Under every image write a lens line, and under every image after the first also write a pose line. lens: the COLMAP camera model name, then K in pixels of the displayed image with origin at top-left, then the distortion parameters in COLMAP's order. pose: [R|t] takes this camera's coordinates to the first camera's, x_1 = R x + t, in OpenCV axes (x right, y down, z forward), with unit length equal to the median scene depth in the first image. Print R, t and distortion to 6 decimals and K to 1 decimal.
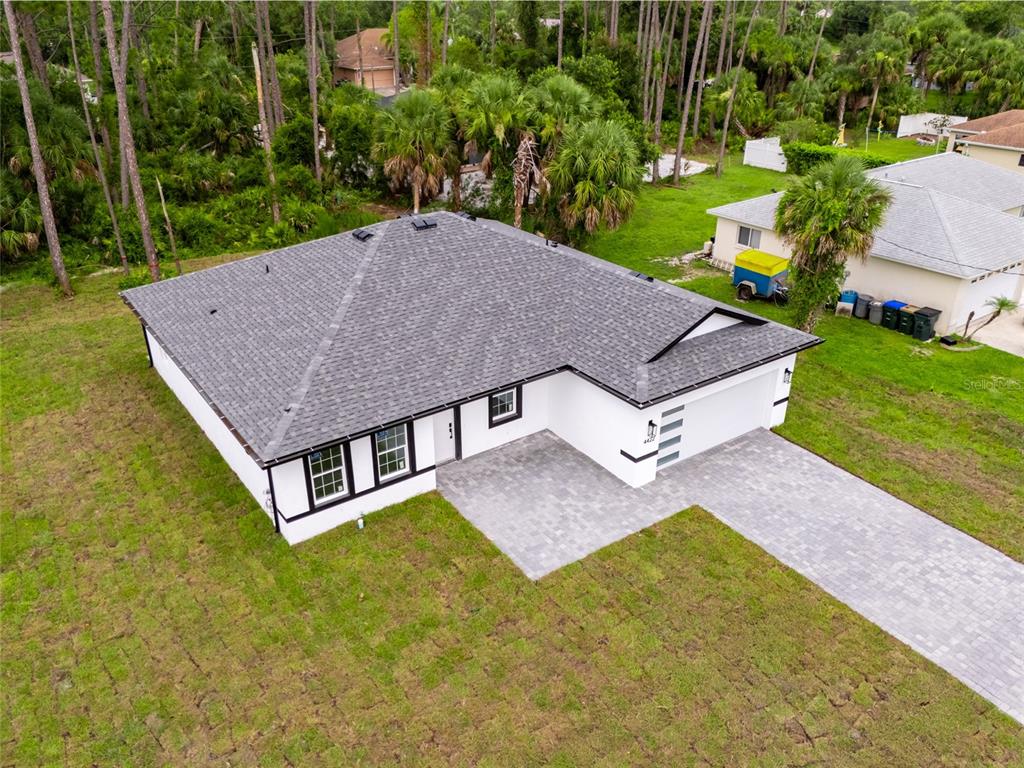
lens RADIAL K [[790.3, 0, 492.7], [0, 790.3, 385.1], [0, 0, 1]] dist [0.003937, 0.000198]
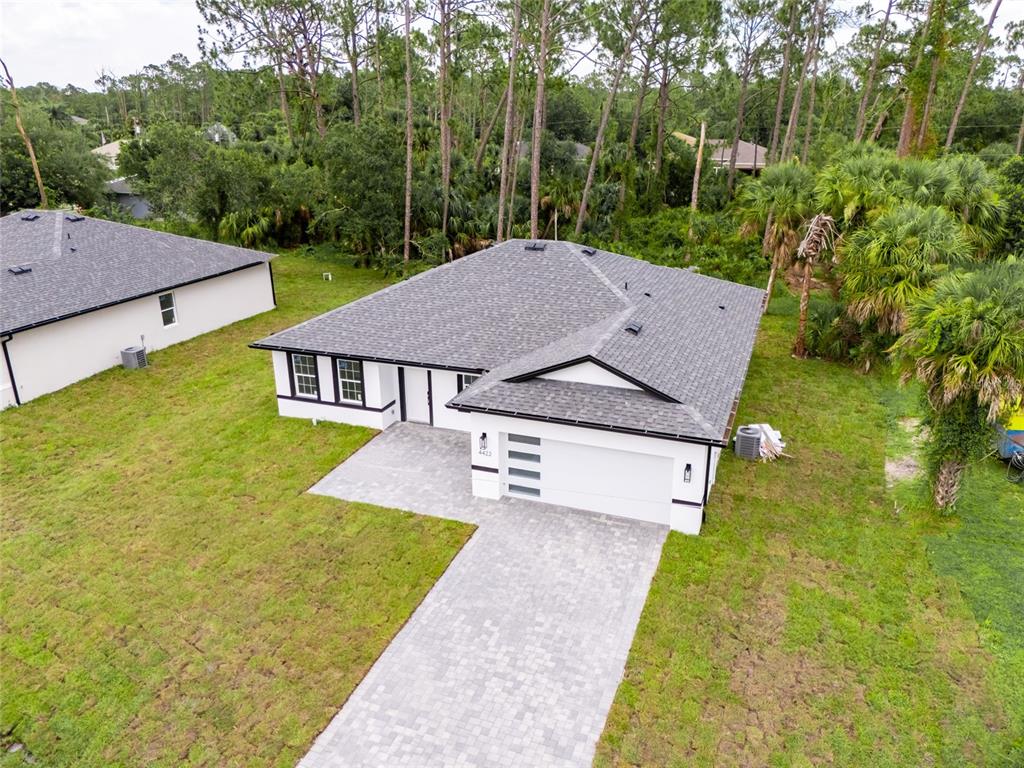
lens RADIAL K [[790.3, 0, 492.7], [0, 790.3, 385.1], [0, 0, 1]] dist [0.003937, 0.000198]
pose [[0.563963, 0.293956, -0.771709, 1.027554], [-0.366201, 0.926614, 0.085343, -0.111474], [0.740164, 0.234471, 0.630223, 0.347136]]
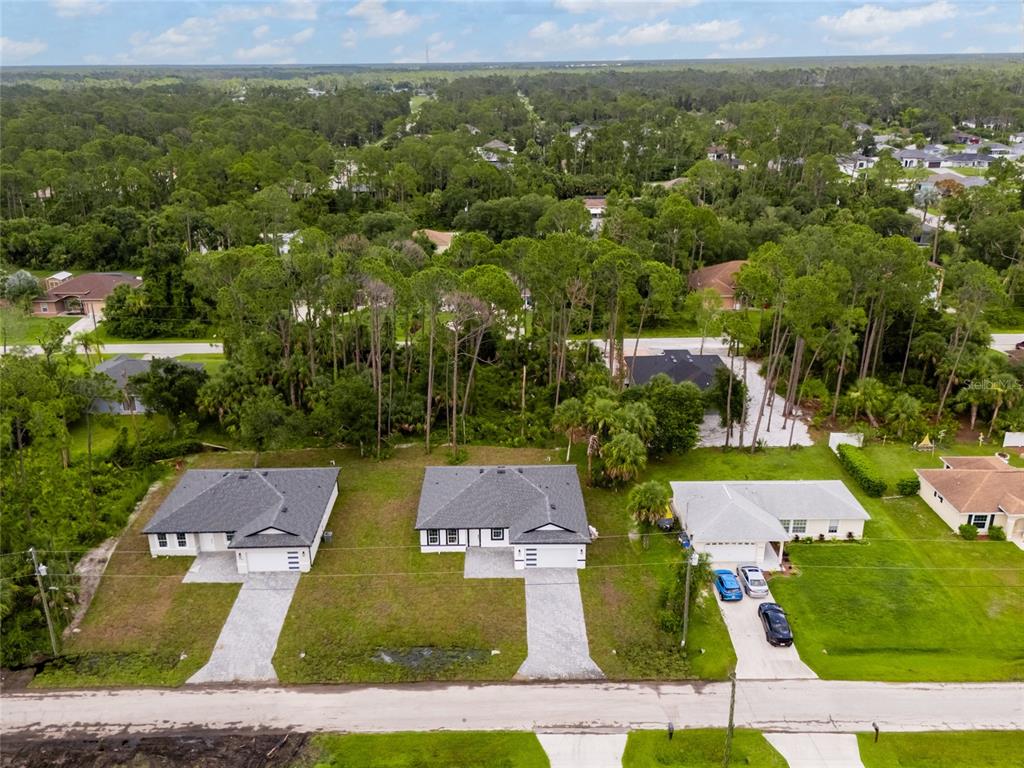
lens RADIAL K [[920.7, 0, 508.5], [0, 920.7, 364.2], [0, 0, 1]] dist [-0.002187, 0.000975]
pose [[0.829527, 0.180912, -0.528353, 2.177572], [-0.256161, 0.963940, -0.072119, -0.440482], [0.496253, 0.195168, 0.845956, -2.606812]]
